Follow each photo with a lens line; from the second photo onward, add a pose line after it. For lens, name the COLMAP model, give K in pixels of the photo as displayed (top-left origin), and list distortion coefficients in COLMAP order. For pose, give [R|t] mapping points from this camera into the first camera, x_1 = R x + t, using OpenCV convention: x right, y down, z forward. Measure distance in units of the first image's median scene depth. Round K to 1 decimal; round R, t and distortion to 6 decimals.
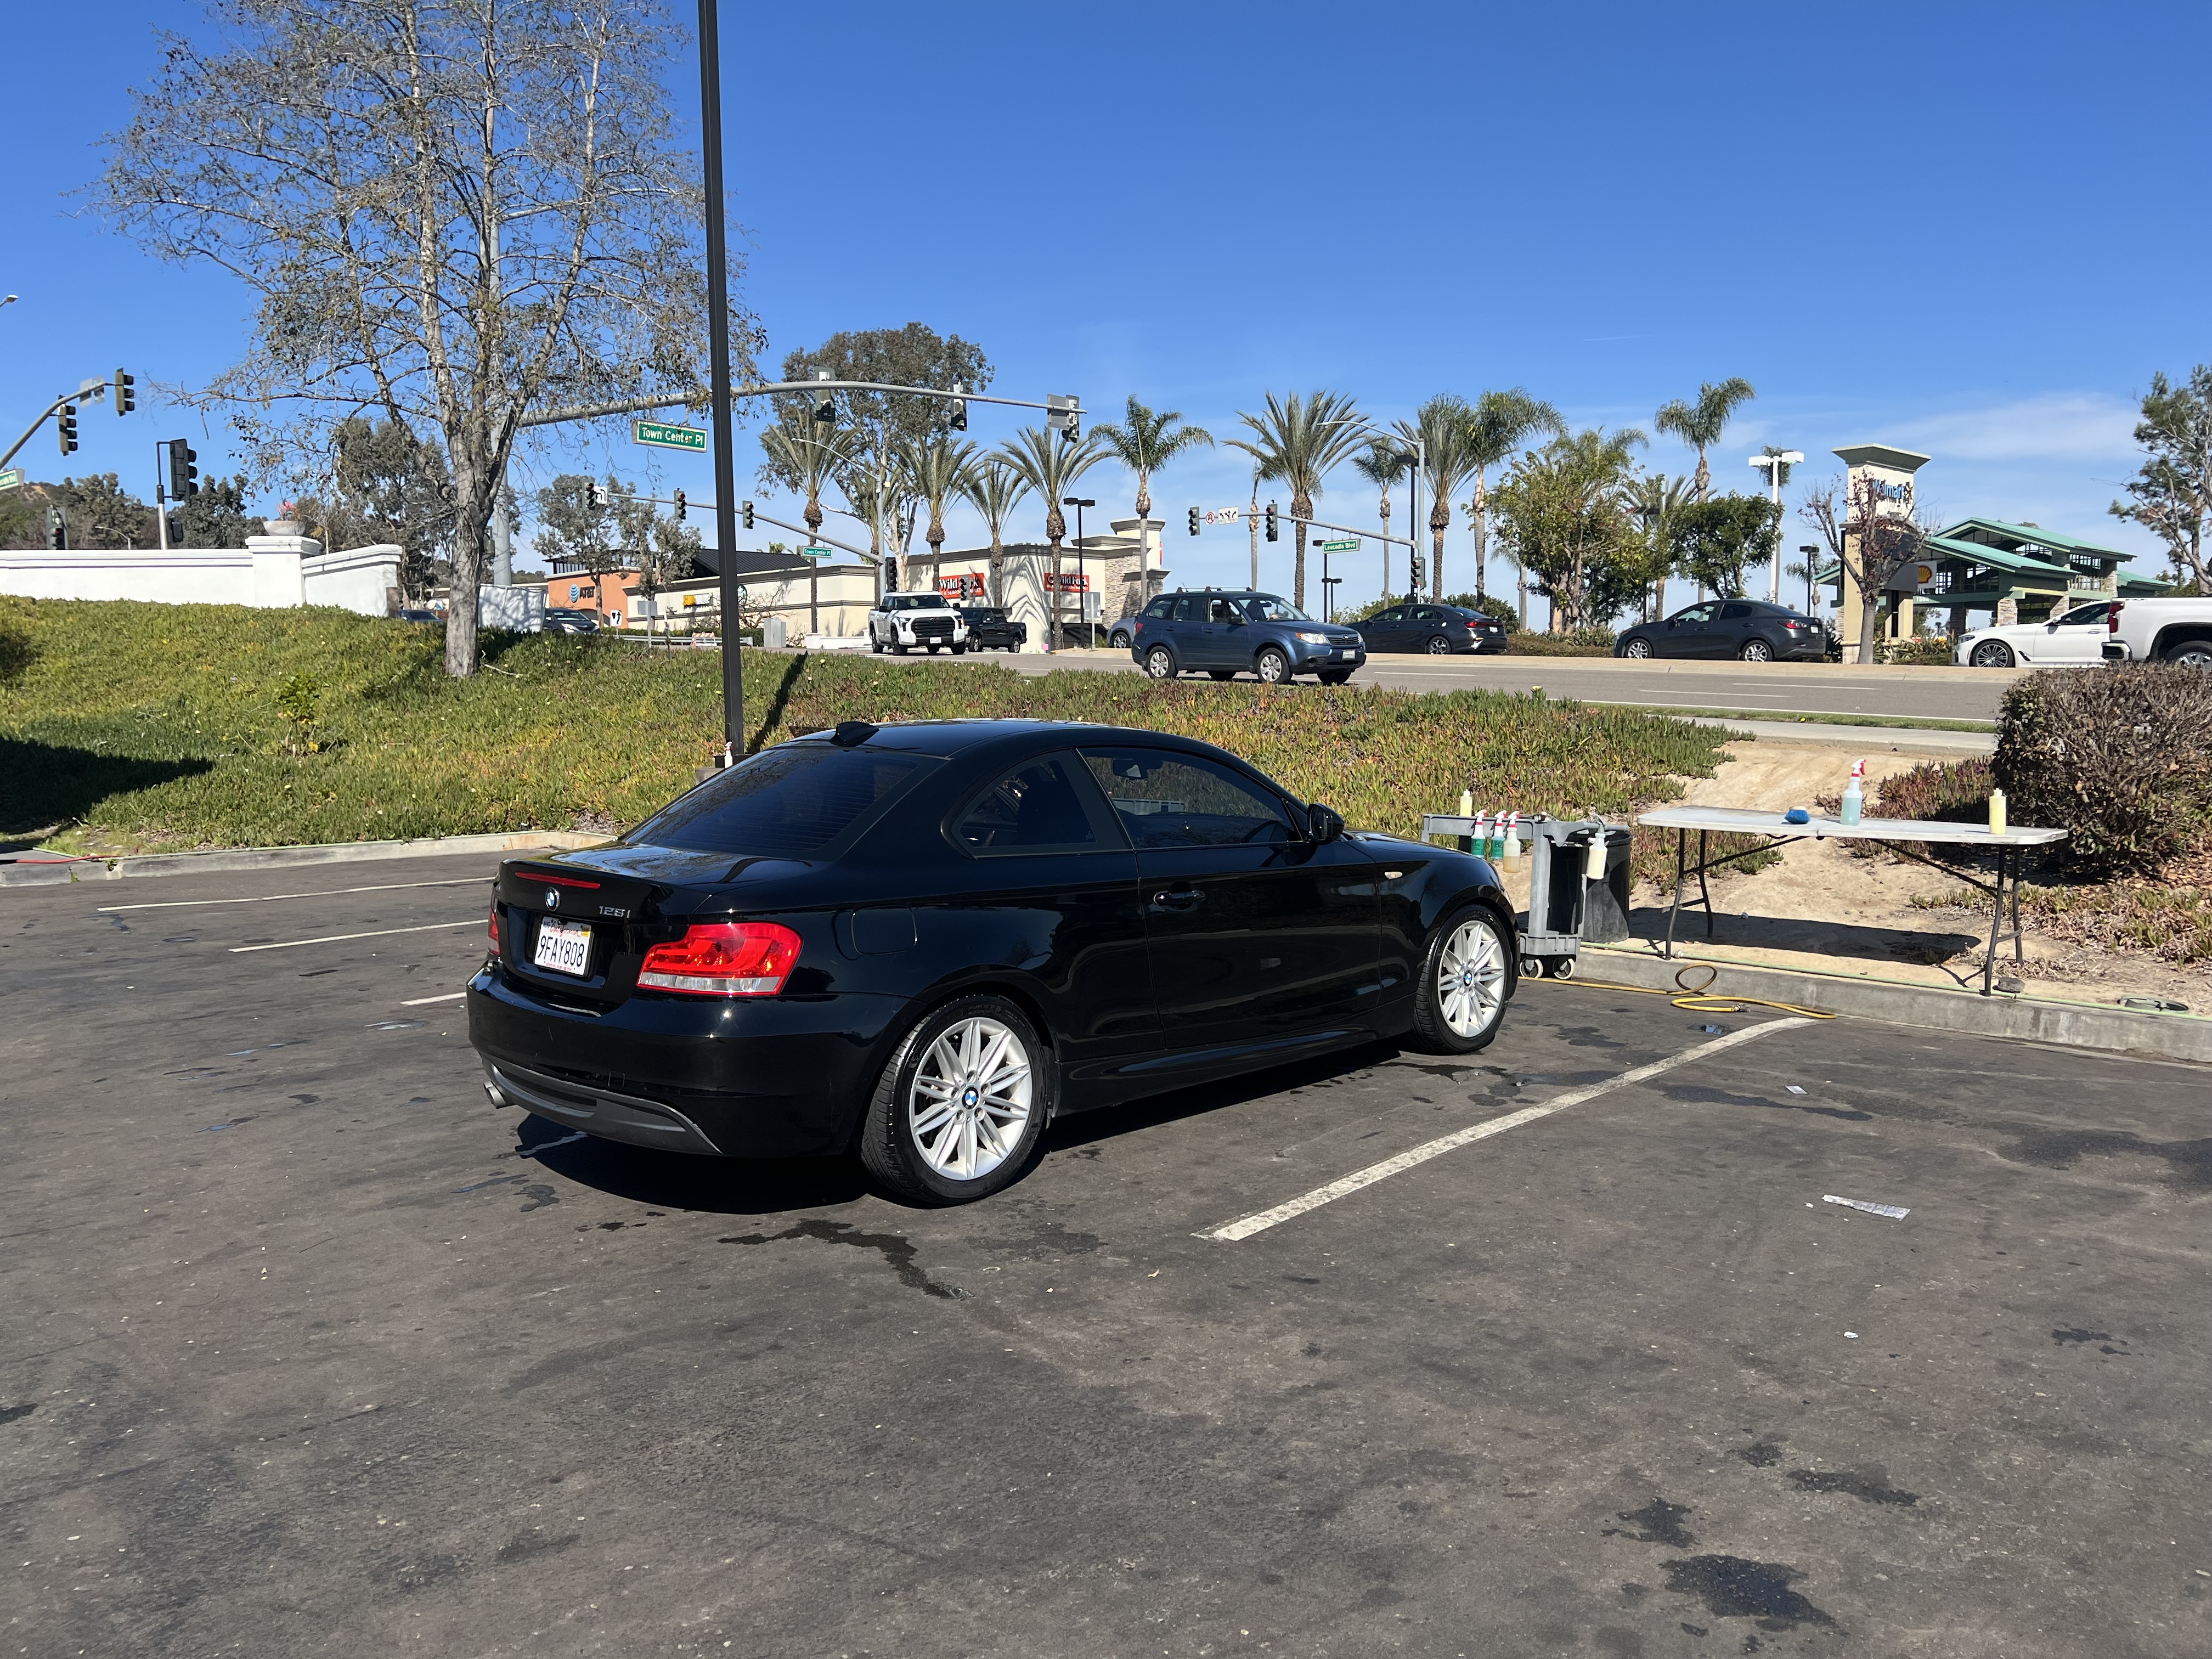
lens RADIAL K [[1654.6, 0, 1101.3], [0, 1654.6, 837.2], [0, 0, 1]] dist [0.062130, -0.073874]
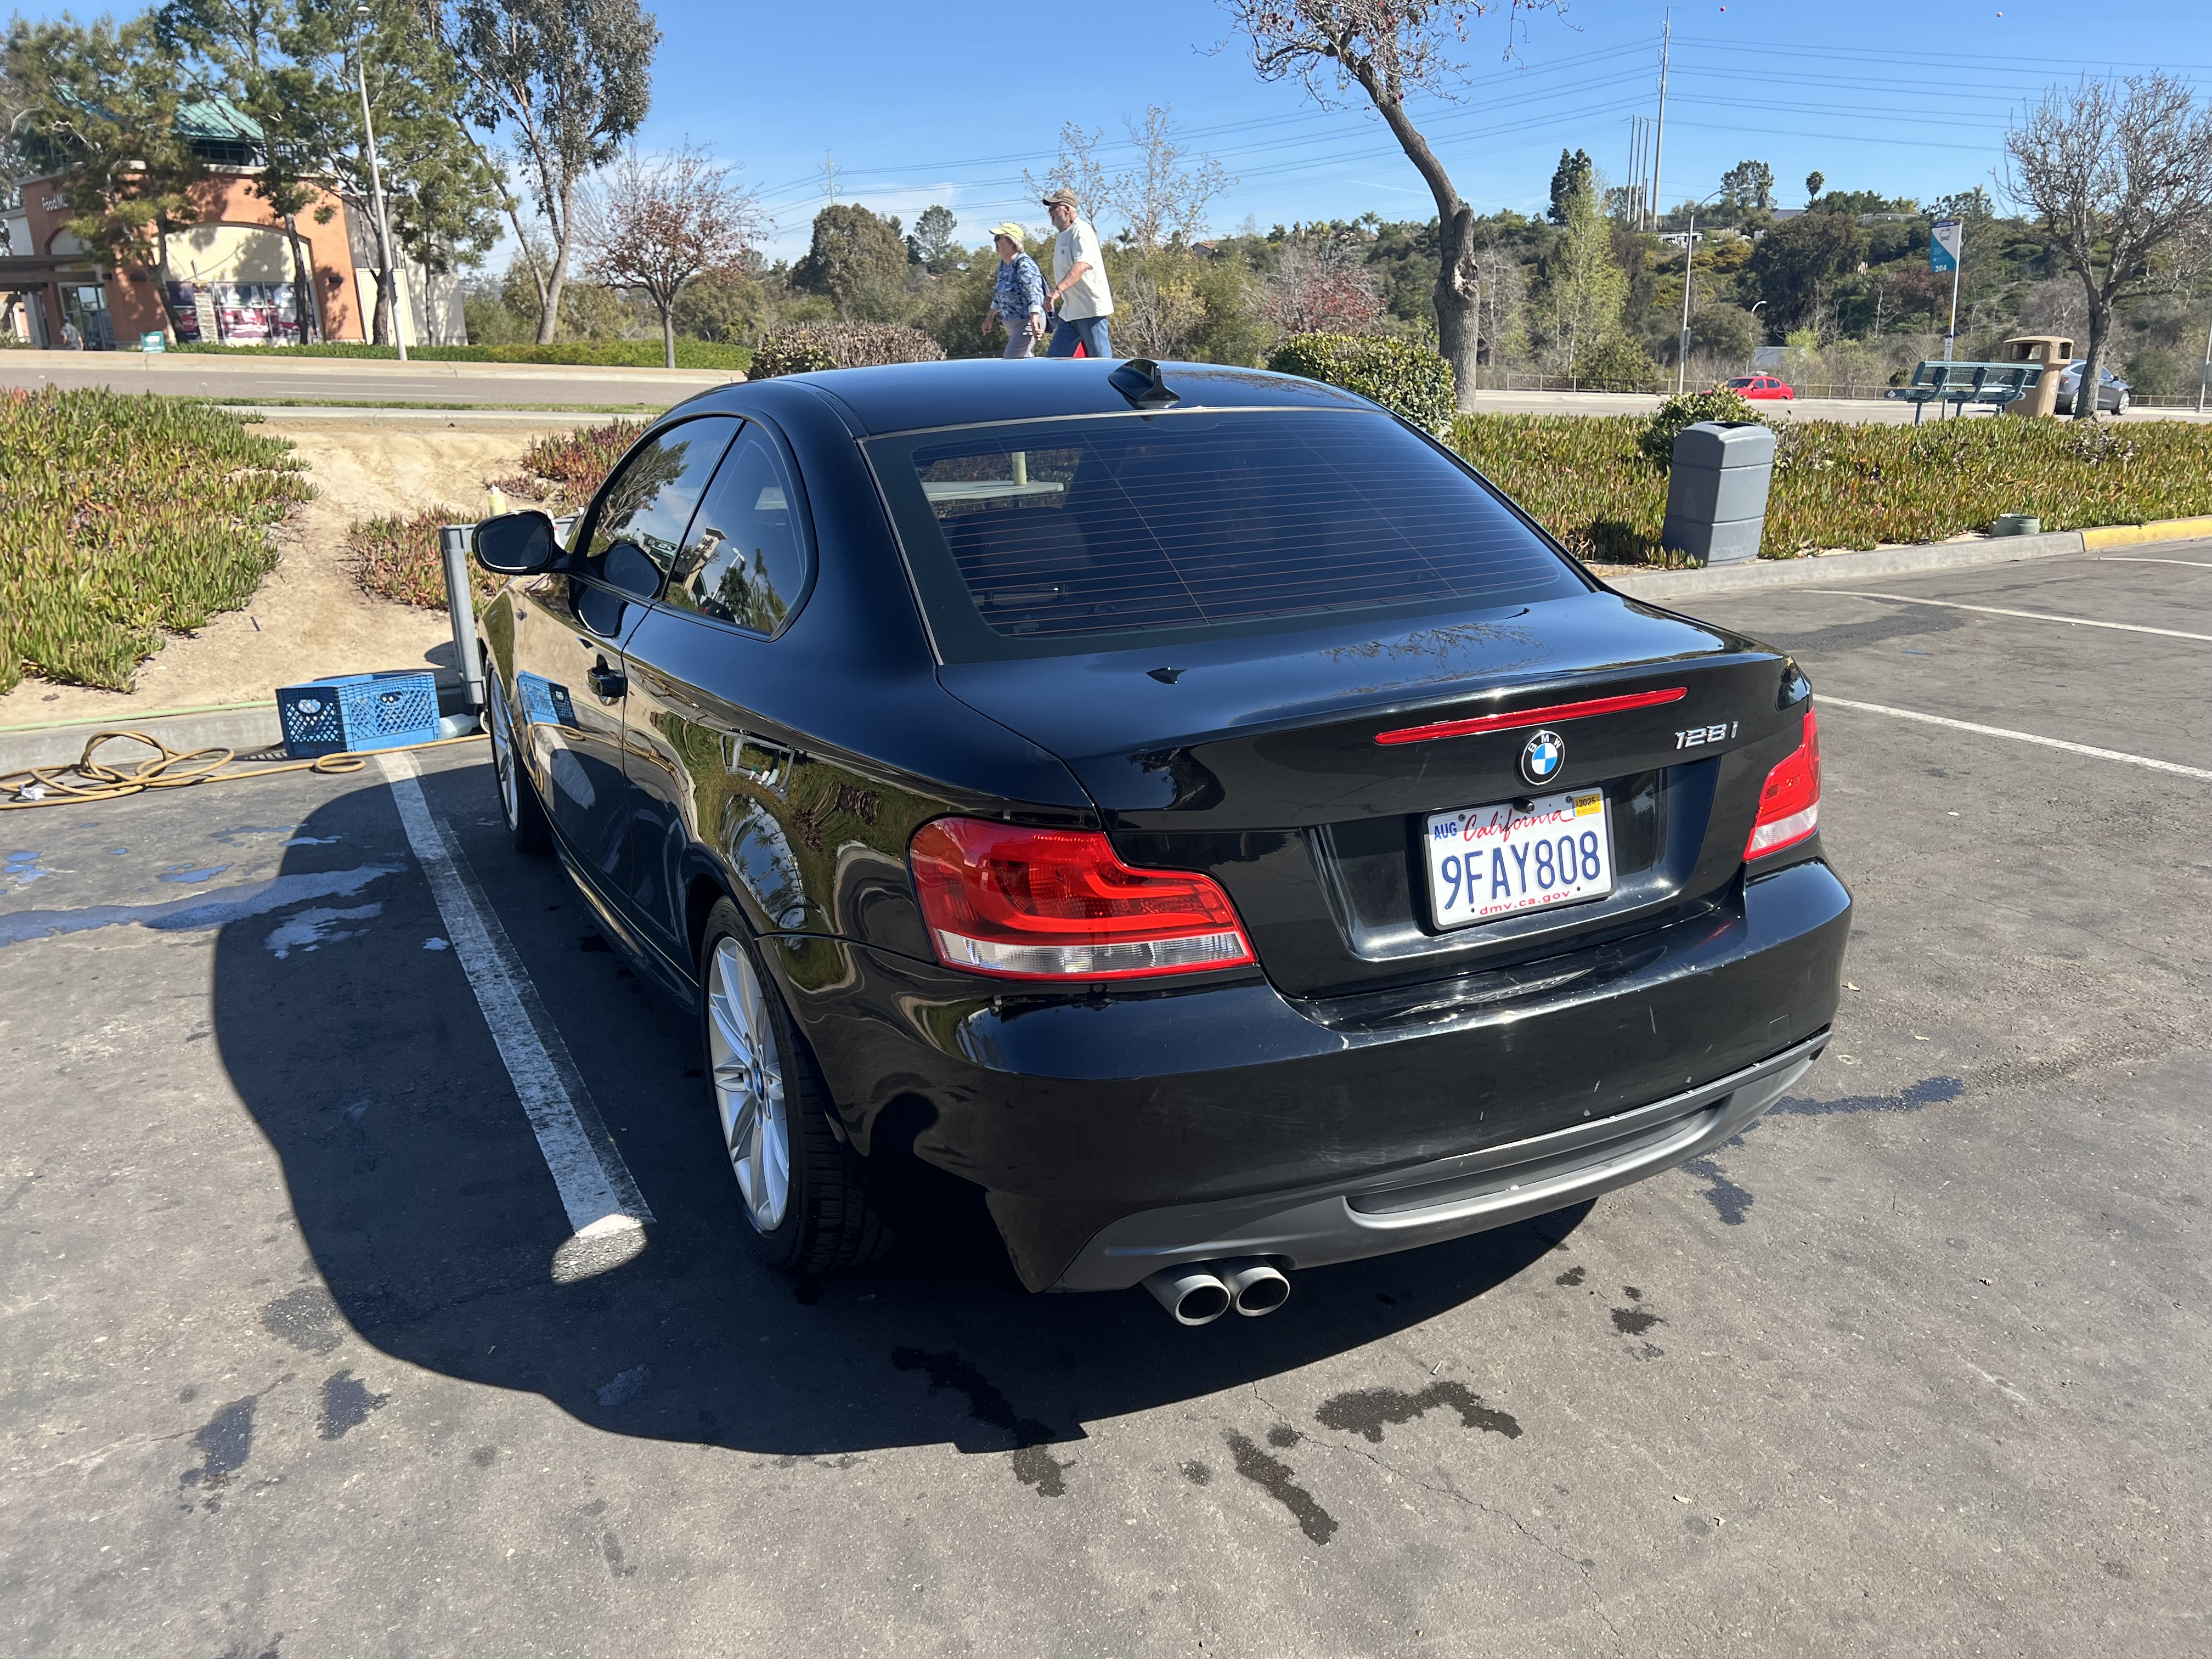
lens RADIAL K [[1669.3, 0, 1106.0], [0, 1669.3, 829.5], [0, 0, 1]] dist [0.039155, -0.031202]
pose [[0.299344, -0.260496, 0.917897, -0.208391], [0.104116, 0.965183, 0.239962, -0.017325], [-0.948448, 0.023736, 0.316044, 0.257492]]
